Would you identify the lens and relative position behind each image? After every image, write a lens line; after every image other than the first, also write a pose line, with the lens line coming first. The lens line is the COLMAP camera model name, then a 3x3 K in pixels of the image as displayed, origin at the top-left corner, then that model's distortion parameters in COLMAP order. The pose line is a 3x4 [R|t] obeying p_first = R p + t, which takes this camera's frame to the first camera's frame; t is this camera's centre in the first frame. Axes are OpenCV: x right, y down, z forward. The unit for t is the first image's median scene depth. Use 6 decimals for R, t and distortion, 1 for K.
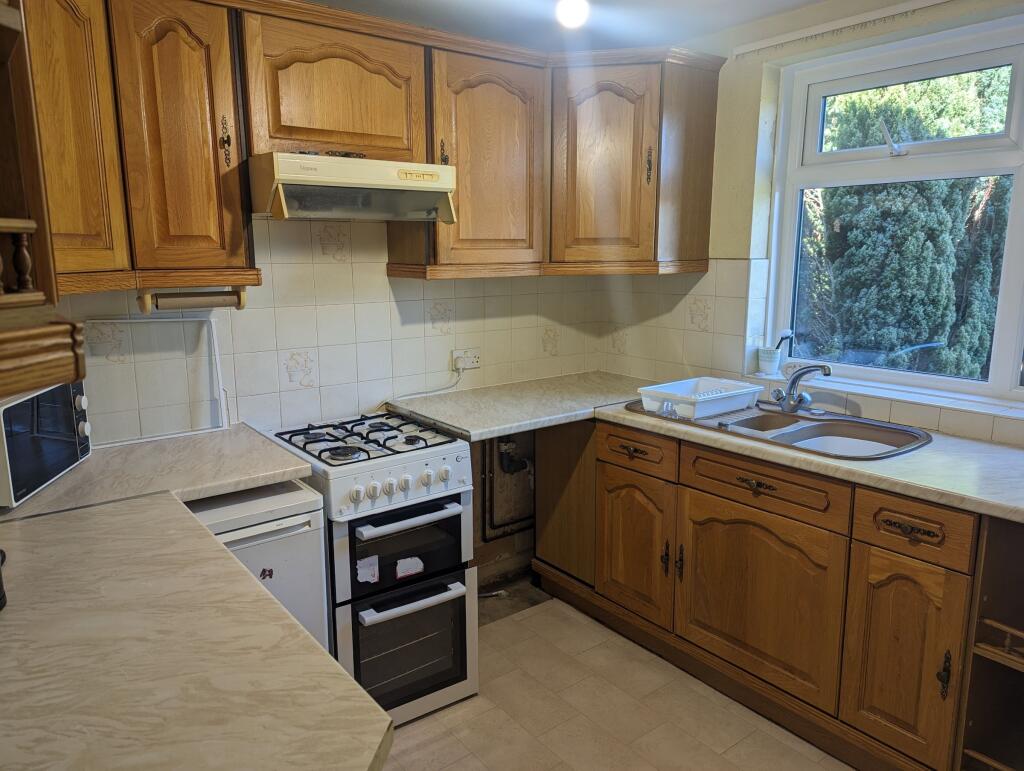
lens RADIAL K [[721.9, 0, 514.7], [0, 721.9, 386.6], [0, 0, 1]] dist [0.055948, -0.002333]
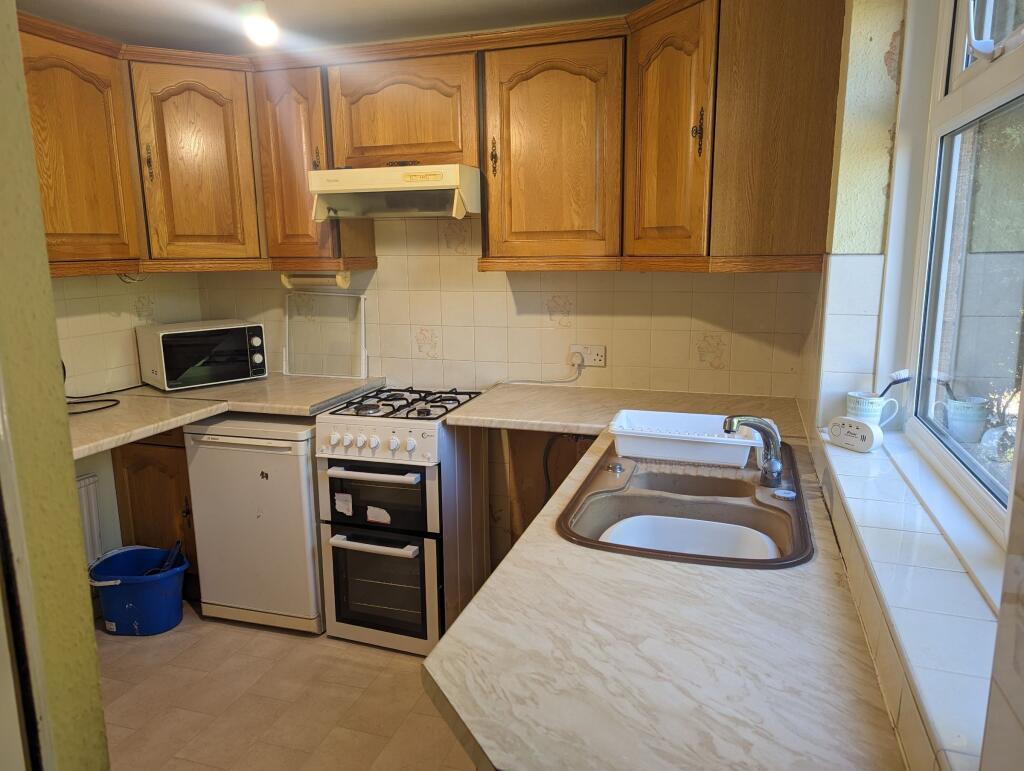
lens RADIAL K [[721.9, 0, 514.4], [0, 721.9, 383.2], [0, 0, 1]] dist [0.055948, -0.002333]
pose [[0.568206, 0.151085, -0.808897, 0.866706], [-0.147827, 0.985750, 0.080277, -0.084529], [0.809499, 0.073963, 0.582444, 0.470500]]
